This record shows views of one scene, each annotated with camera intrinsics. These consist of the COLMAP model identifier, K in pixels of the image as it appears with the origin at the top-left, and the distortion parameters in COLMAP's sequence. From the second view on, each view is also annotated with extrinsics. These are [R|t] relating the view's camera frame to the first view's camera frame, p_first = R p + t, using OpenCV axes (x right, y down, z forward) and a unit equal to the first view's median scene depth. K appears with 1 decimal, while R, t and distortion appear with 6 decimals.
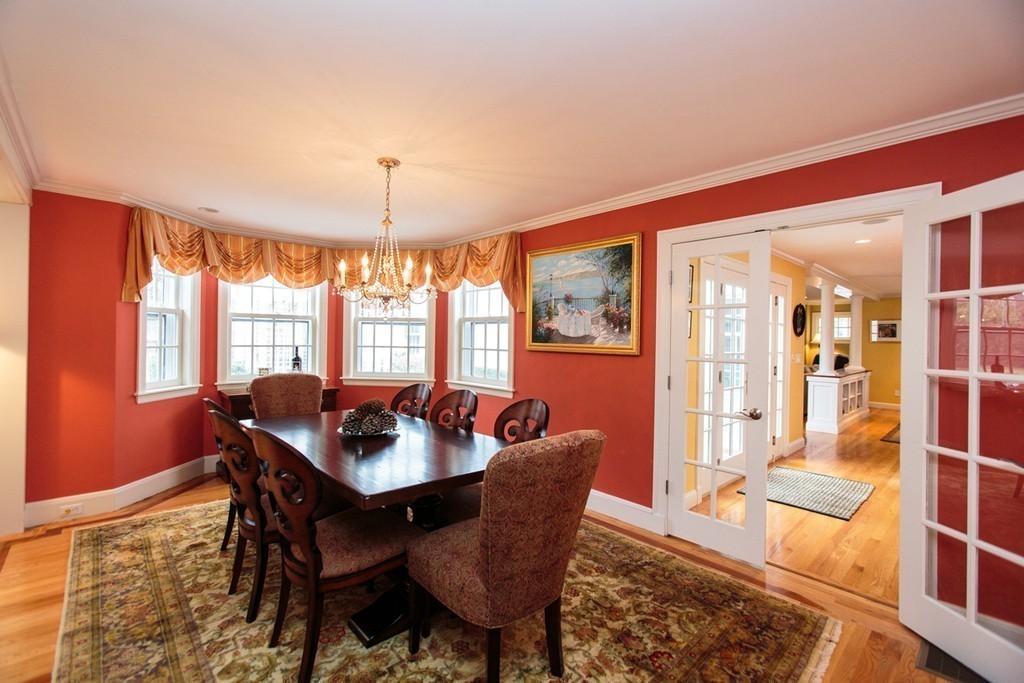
lens RADIAL K [[459.1, 0, 512.0], [0, 459.1, 341.5], [0, 0, 1]] dist [-0.001487, 0.014982]
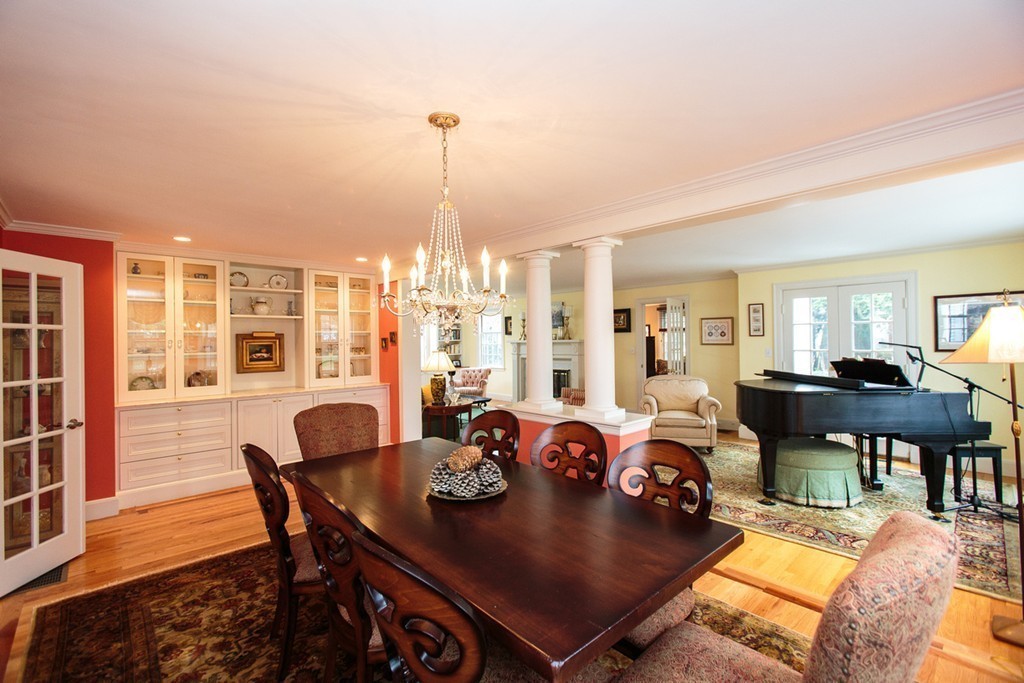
lens RADIAL K [[459.1, 0, 512.0], [0, 459.1, 341.5], [0, 0, 1]] dist [-0.001487, 0.014982]
pose [[-0.999990, -0.002748, 0.003593, -0.425461], [-0.002707, 0.999929, 0.011584, -0.060089], [-0.003625, 0.011574, -0.999926, 1.935570]]
